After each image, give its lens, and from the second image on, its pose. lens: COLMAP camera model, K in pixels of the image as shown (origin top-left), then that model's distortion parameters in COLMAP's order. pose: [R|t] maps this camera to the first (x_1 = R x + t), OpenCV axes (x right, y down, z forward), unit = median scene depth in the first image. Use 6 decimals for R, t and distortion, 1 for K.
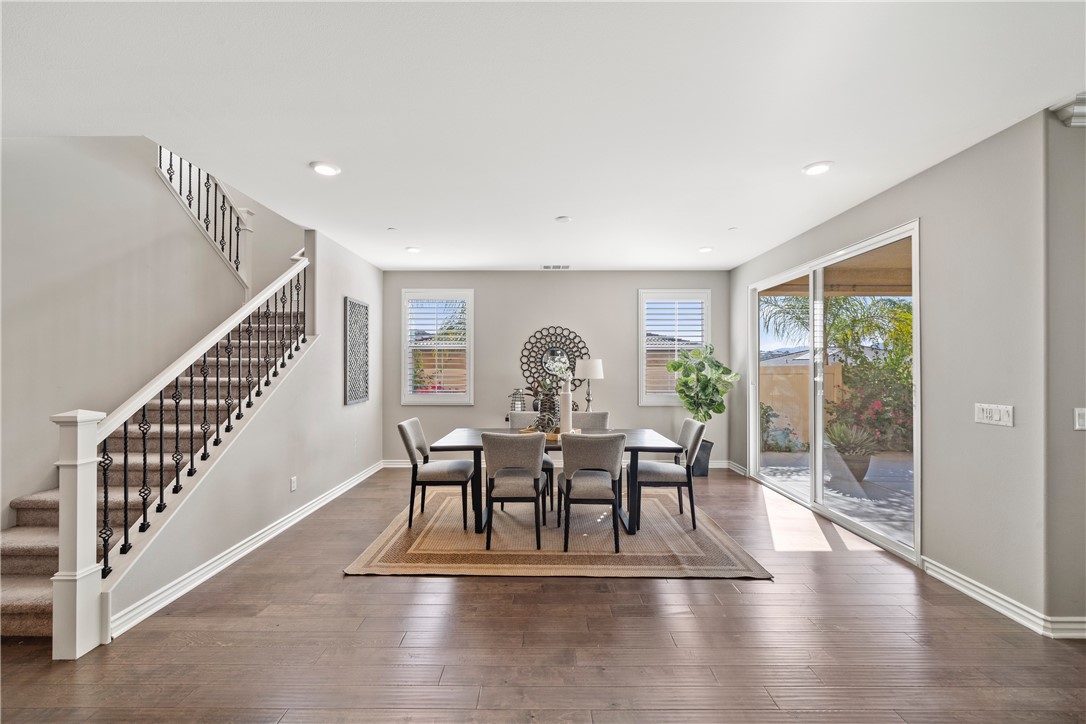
lens RADIAL K [[435.6, 0, 536.3], [0, 435.6, 368.8], [0, 0, 1]] dist [0.000349, -0.000216]
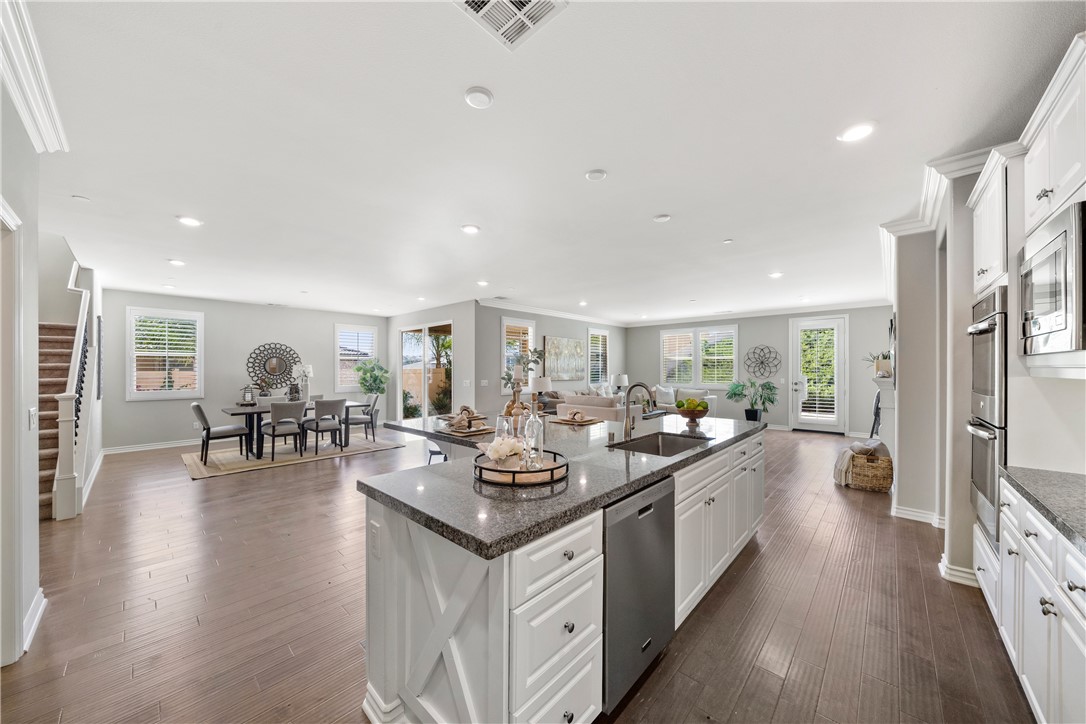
lens RADIAL K [[375.4, 0, 536.7], [0, 375.4, 366.5], [0, 0, 1]] dist [0.000045, 0.000011]
pose [[0.688451, 0.004804, 0.725267, -0.284240], [0.004683, 0.999928, -0.011069, 0.003316], [-0.725268, 0.011017, 0.688379, -0.575983]]
